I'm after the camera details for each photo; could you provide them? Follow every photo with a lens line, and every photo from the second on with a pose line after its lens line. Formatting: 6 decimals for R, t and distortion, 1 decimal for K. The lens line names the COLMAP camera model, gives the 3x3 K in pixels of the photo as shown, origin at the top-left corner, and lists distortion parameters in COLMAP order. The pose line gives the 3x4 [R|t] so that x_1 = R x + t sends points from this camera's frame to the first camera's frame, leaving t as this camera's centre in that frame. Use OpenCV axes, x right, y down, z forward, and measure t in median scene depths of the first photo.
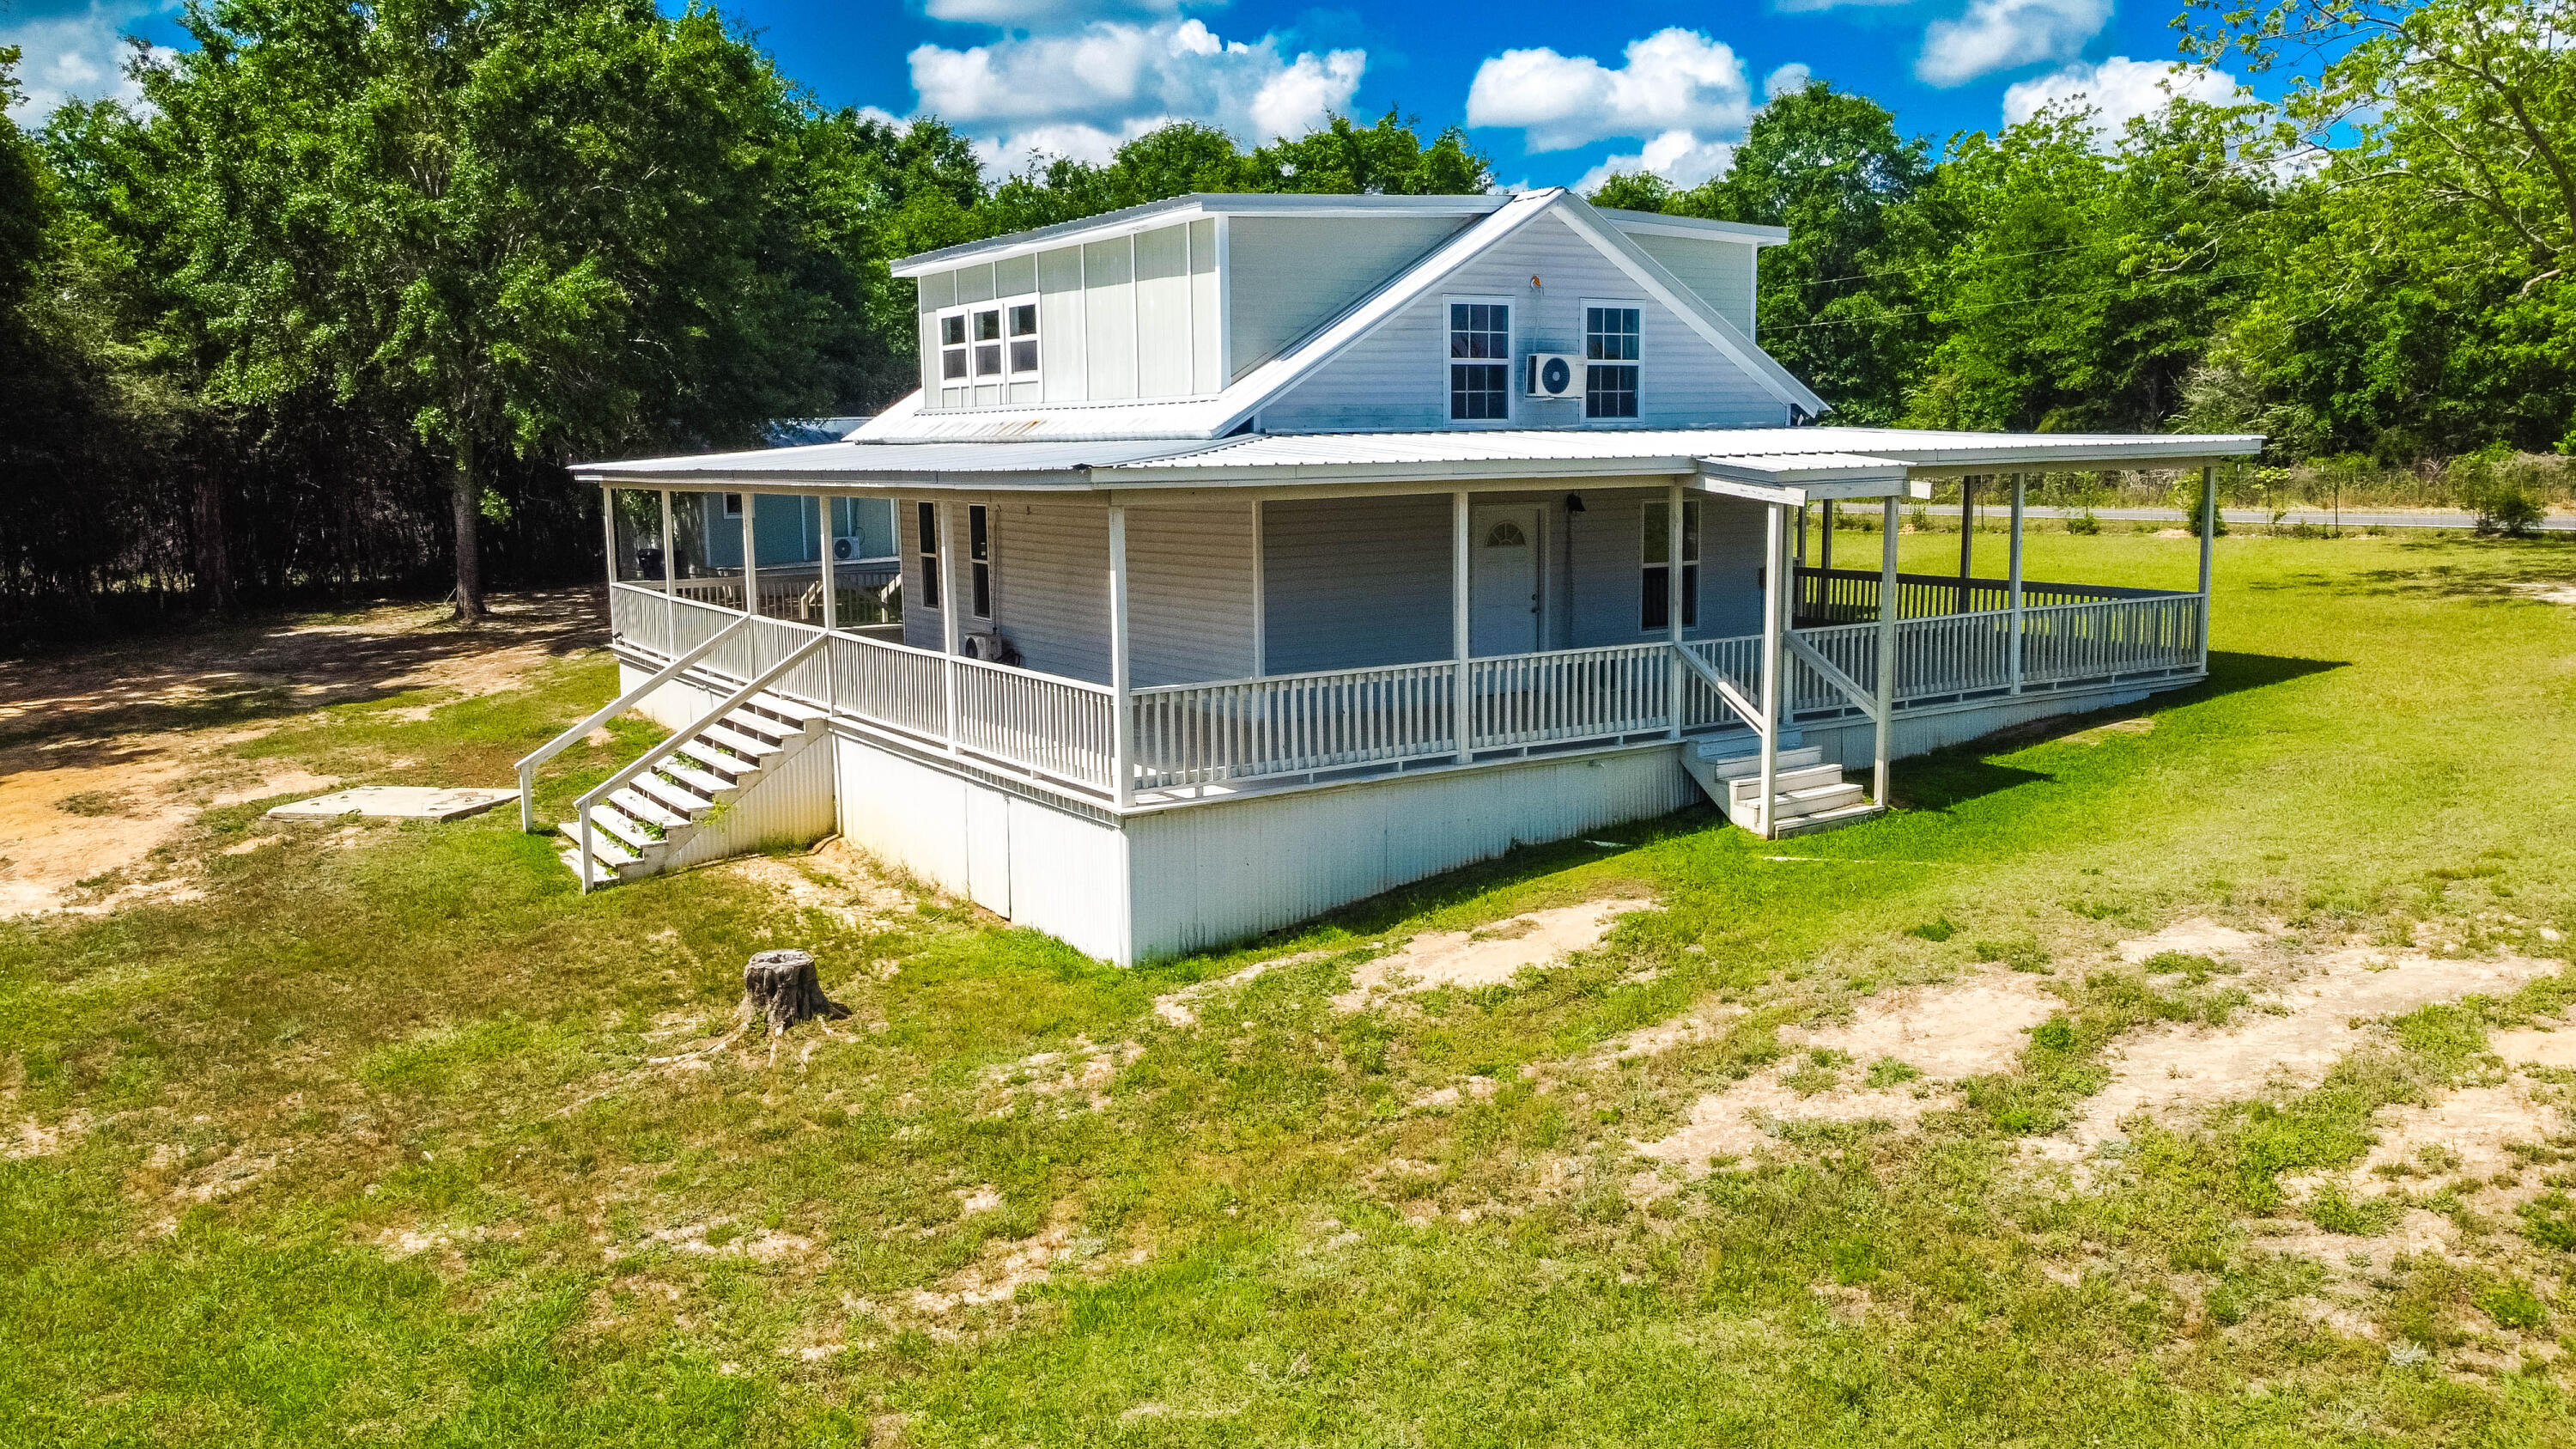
lens RADIAL K [[1961.6, 0, 1288.0], [0, 1961.6, 724.5], [0, 0, 1]] dist [-0.005703, -0.005108]
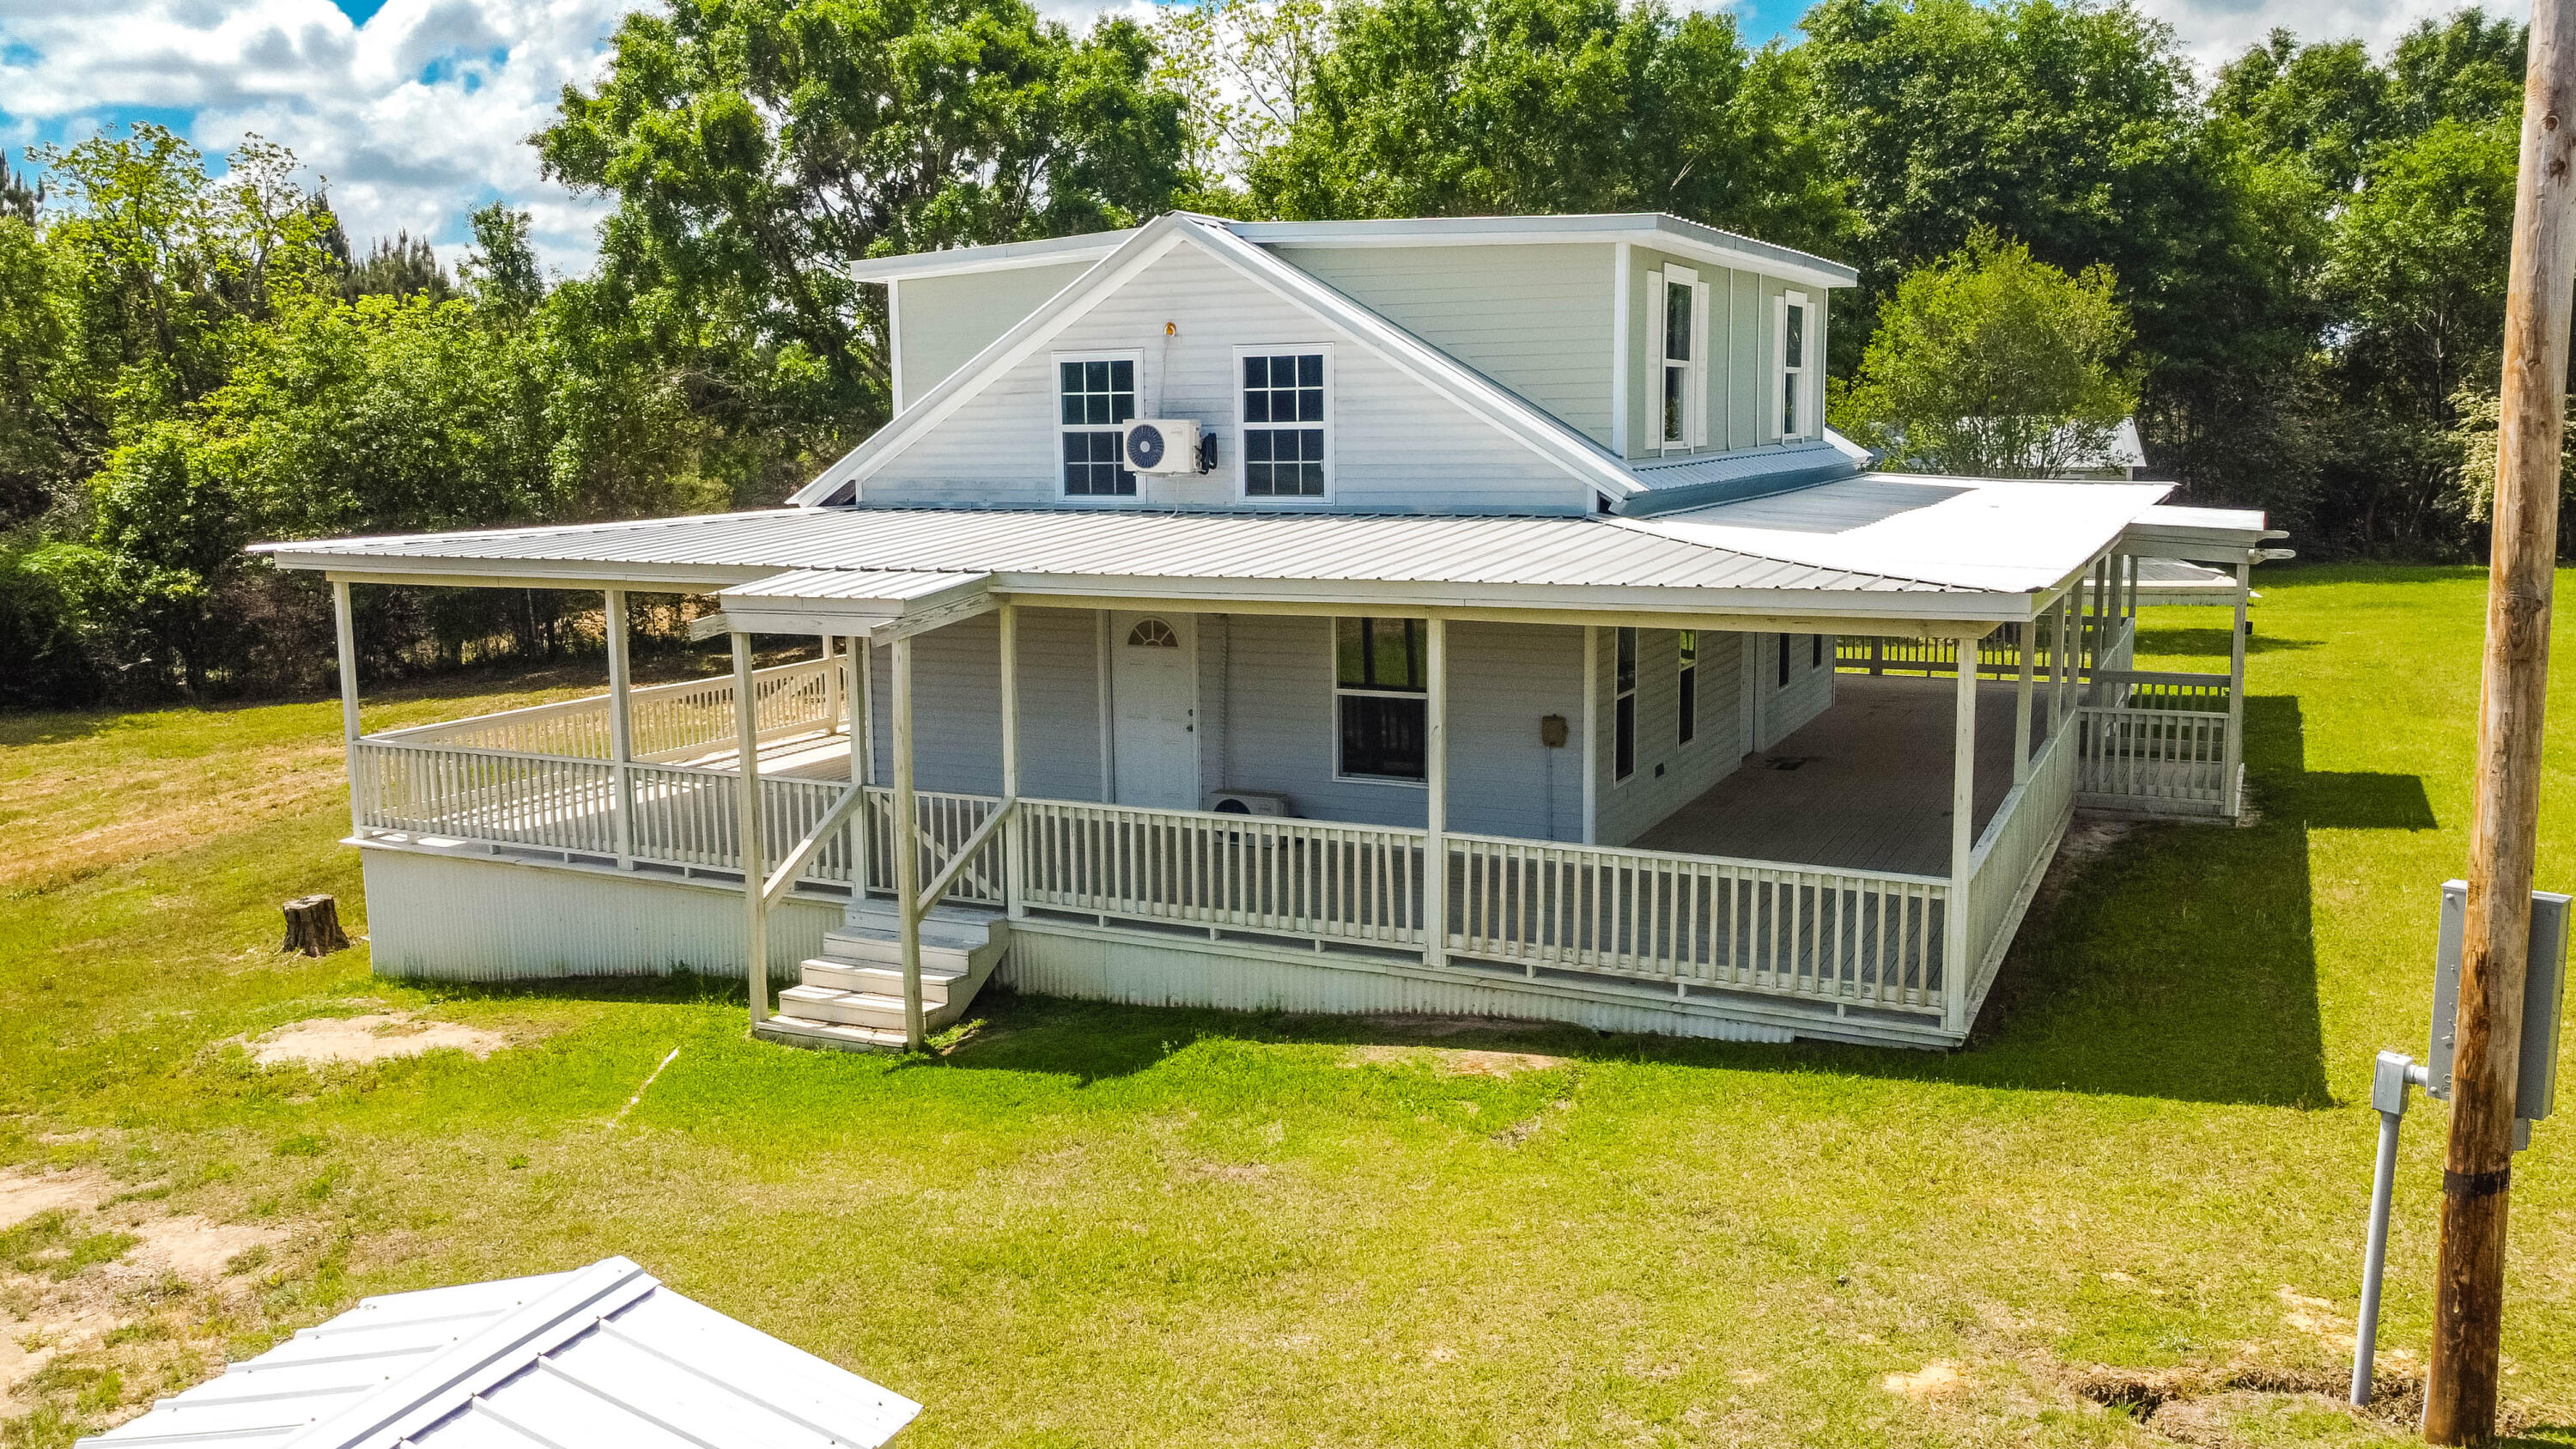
lens RADIAL K [[1978.1, 0, 1288.0], [0, 1978.1, 724.5], [0, 0, 1]] dist [-0.004969, -0.001149]
pose [[0.519632, 0.138581, -0.843077, 0.885546], [-0.117042, 0.989002, 0.090428, -0.146348], [0.846336, 0.051686, 0.530136, 0.625835]]
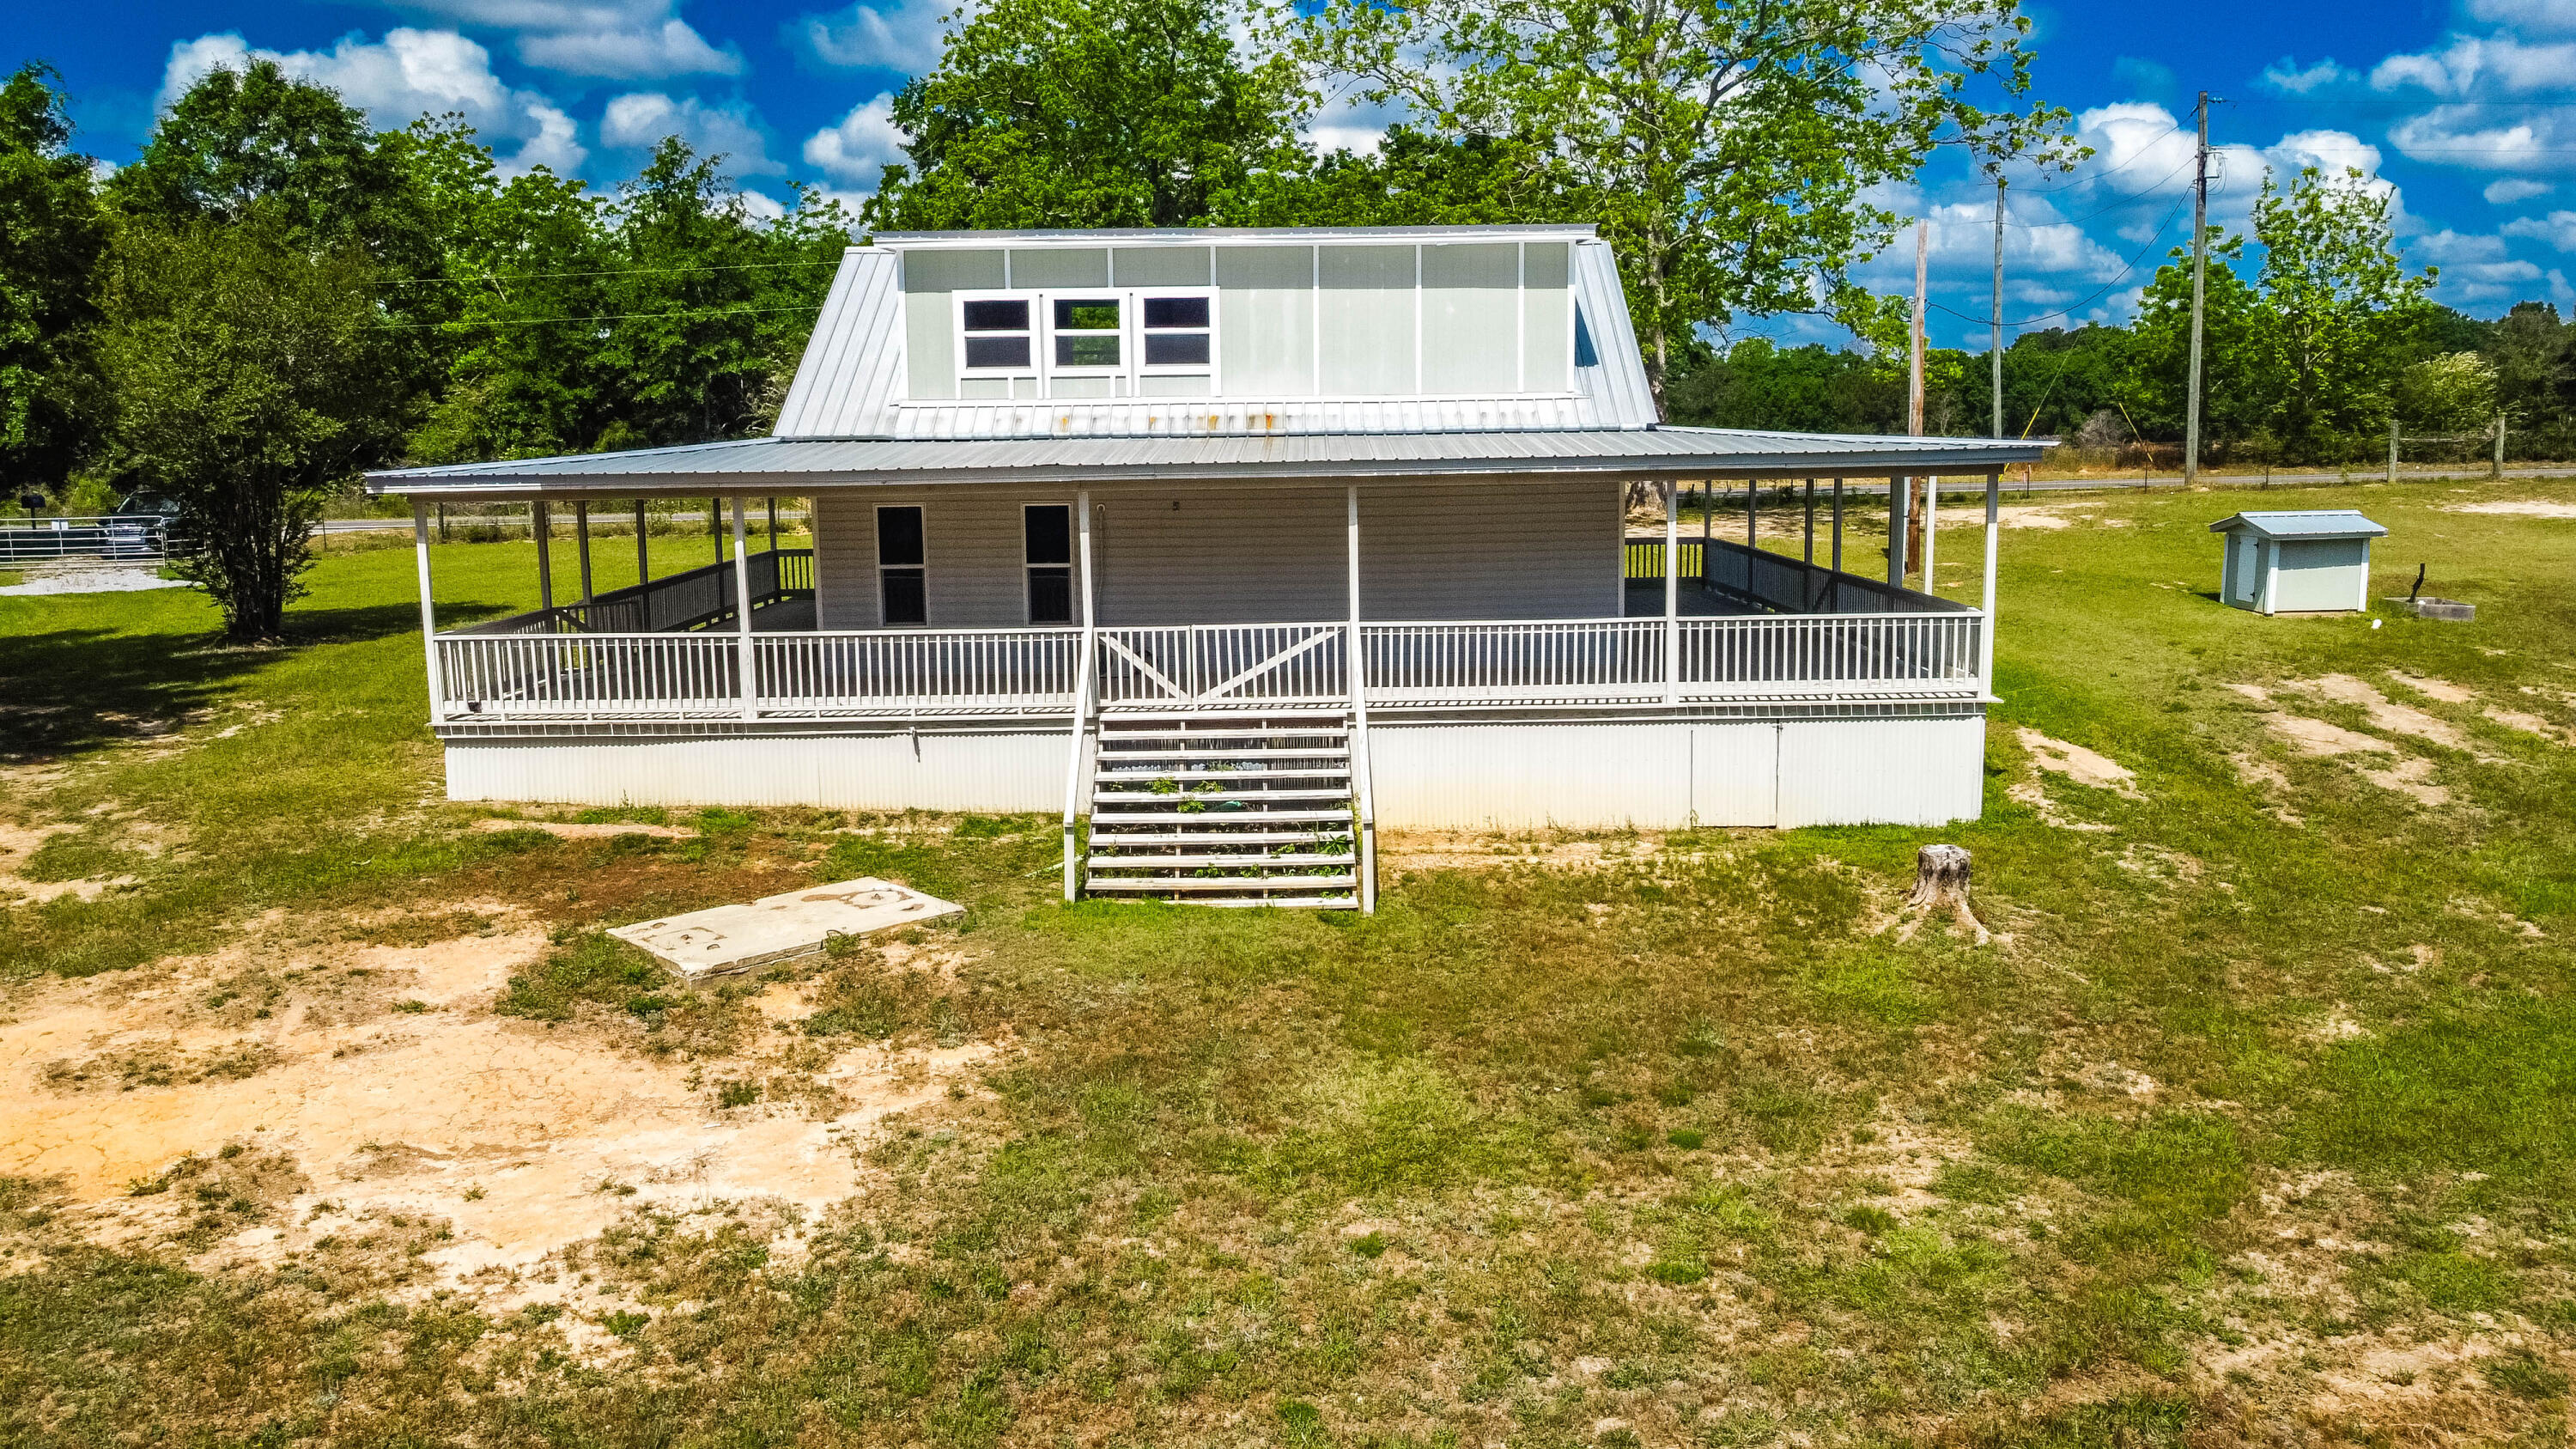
lens RADIAL K [[1925.4, 0, 1288.0], [0, 1925.4, 724.5], [0, 0, 1]] dist [0.003237, 0.001646]
pose [[0.534032, -0.122613, 0.836526, -1.286290], [0.128114, 0.989738, 0.063283, -0.074449], [-0.835701, 0.073375, 0.544261, 0.599205]]
